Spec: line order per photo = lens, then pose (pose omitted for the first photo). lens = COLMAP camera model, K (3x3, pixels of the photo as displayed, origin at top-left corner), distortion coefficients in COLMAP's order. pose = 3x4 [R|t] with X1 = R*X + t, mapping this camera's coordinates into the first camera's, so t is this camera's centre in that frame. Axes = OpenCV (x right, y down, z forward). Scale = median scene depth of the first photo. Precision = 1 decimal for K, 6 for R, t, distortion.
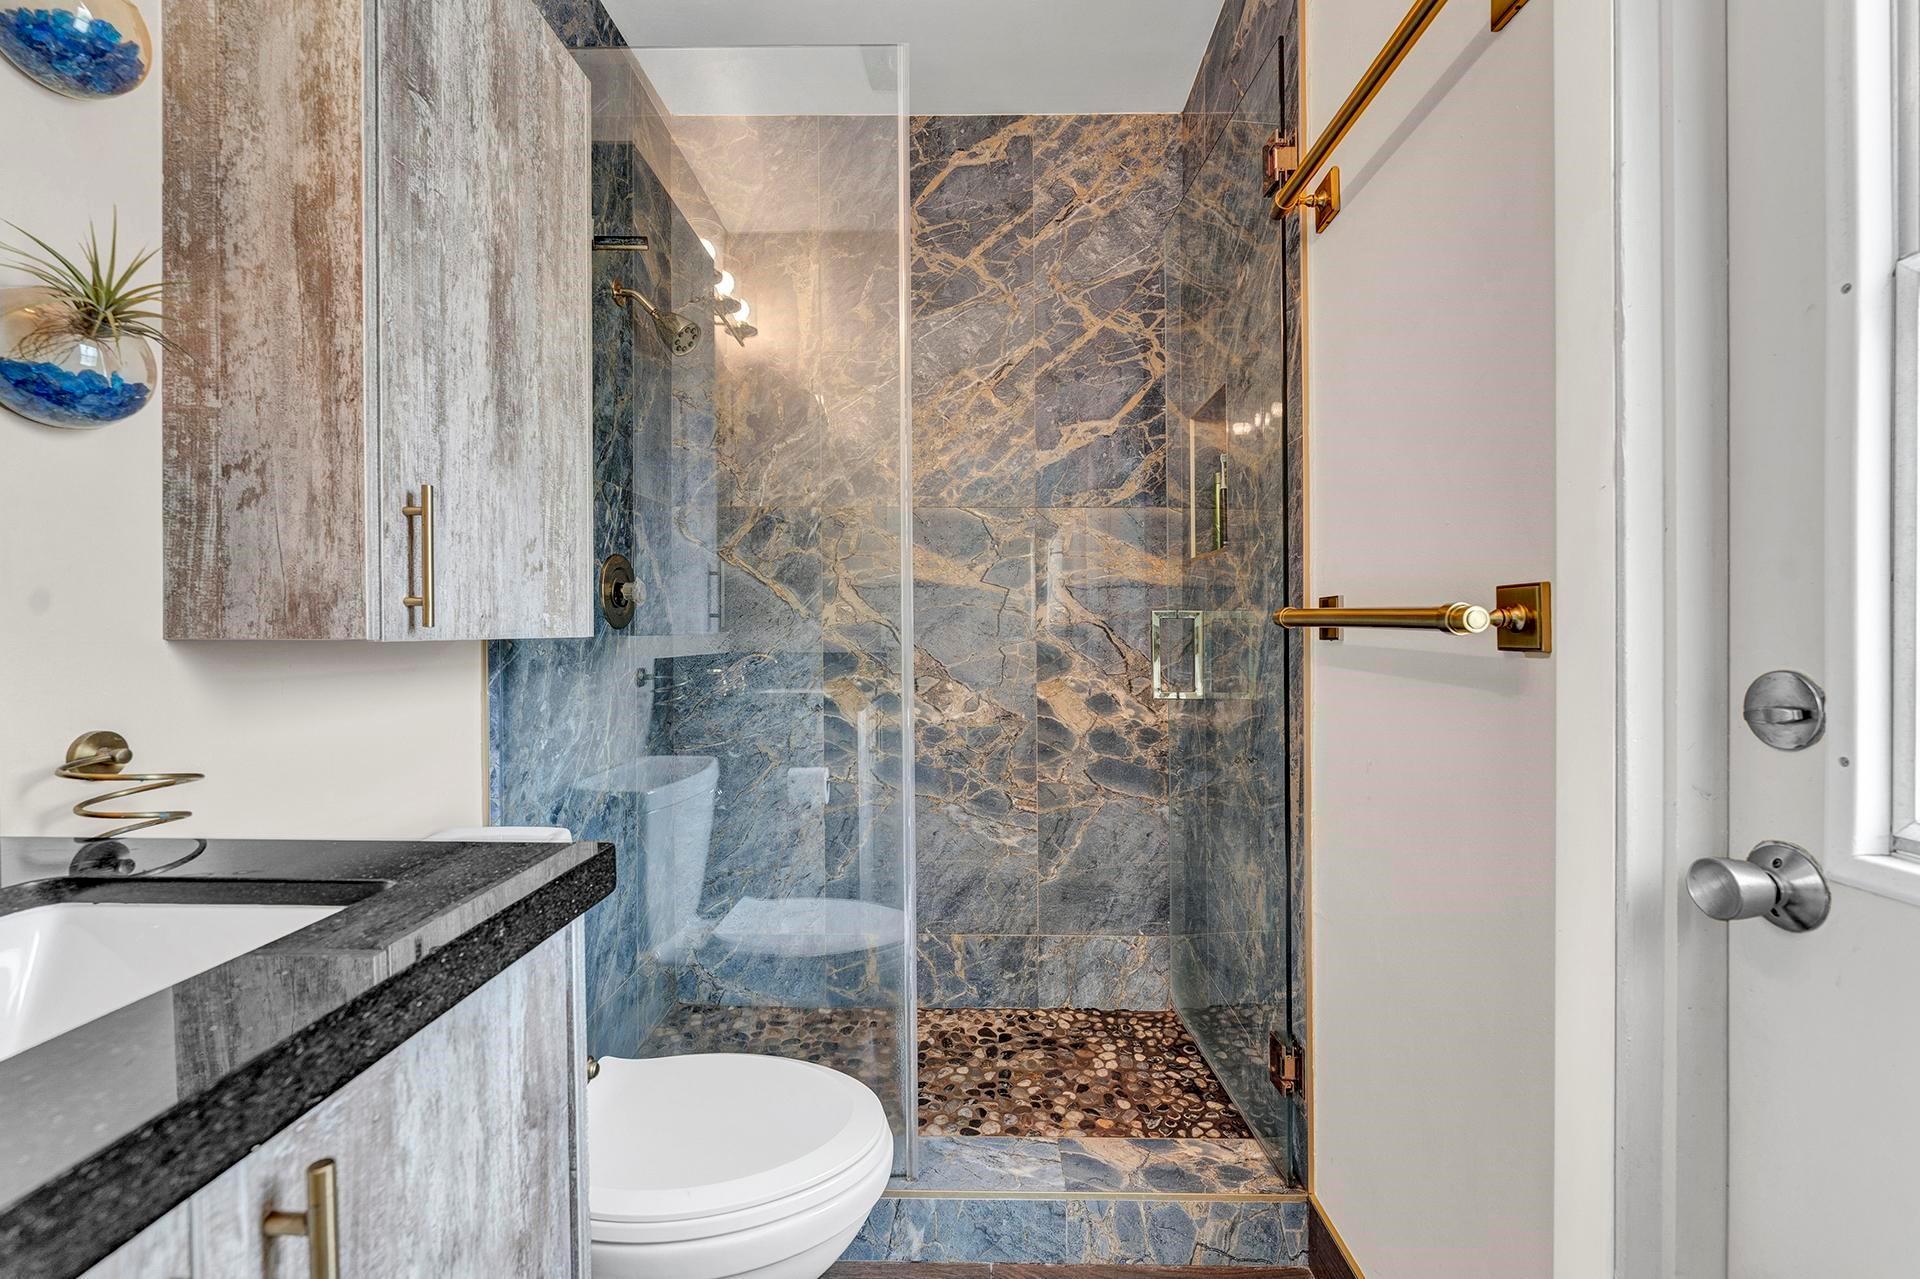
lens RADIAL K [[789.1, 0, 959.3], [0, 789.1, 595.3], [0, 0, 1]] dist [-0.006111, 0.000141]
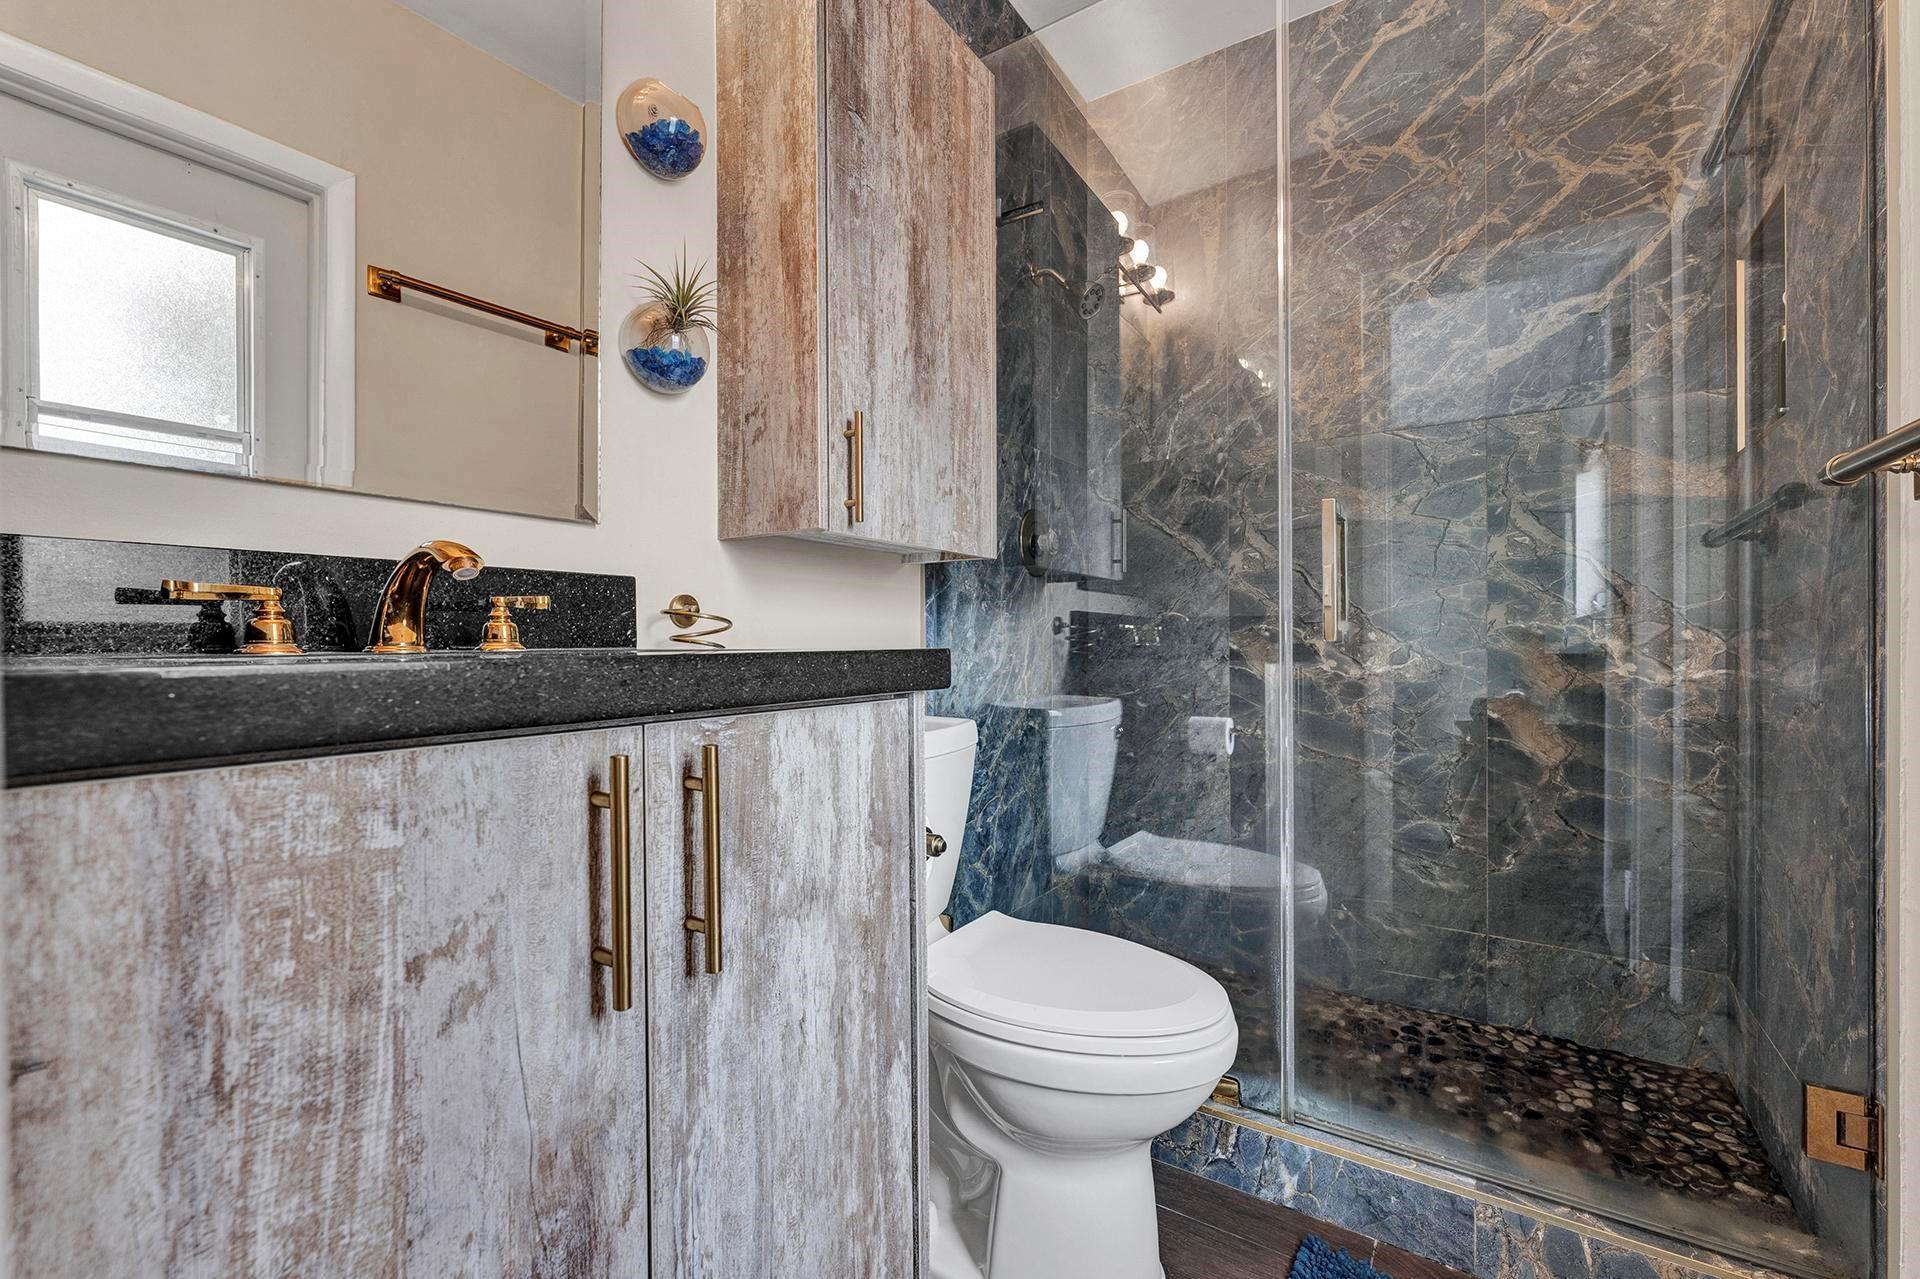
lens RADIAL K [[802.1, 0, 959.8], [0, 802.1, 632.4], [0, 0, 1]] dist [-0.006674, 0.000639]
pose [[0.836625, 0.006293, -0.547740, 0.106540], [-0.001793, 0.999960, 0.008751, 0.119787], [0.547773, -0.006339, 0.836603, -0.007906]]
